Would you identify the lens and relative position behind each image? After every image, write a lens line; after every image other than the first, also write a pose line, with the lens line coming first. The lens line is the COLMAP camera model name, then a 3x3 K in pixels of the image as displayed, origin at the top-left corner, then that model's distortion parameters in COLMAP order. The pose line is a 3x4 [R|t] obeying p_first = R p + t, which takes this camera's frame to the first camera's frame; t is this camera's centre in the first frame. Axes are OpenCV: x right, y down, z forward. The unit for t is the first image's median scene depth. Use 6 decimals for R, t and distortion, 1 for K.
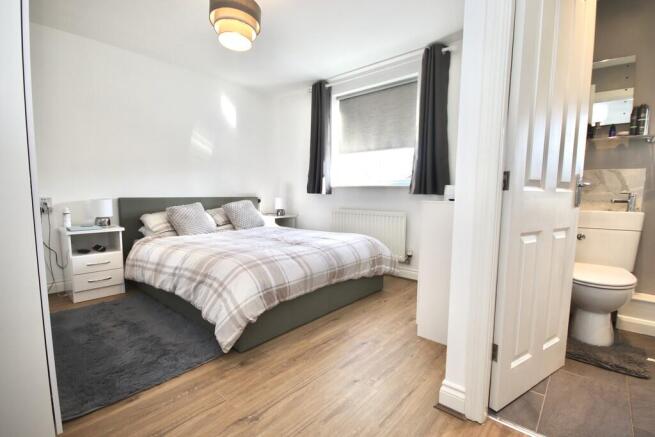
lens RADIAL K [[301.7, 0, 331.1], [0, 301.7, 222.4], [0, 0, 1]] dist [0.000074, 0.000005]
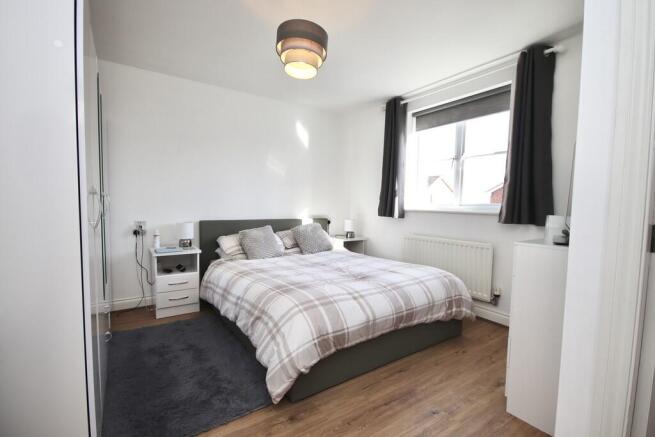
lens RADIAL K [[301.7, 0, 331.1], [0, 301.7, 222.4], [0, 0, 1]] dist [0.000074, 0.000005]
pose [[0.968362, 0.024672, -0.248325, 0.021992], [-0.034038, 0.998859, -0.033494, -0.067559], [0.247216, 0.040887, 0.968097, 0.088227]]
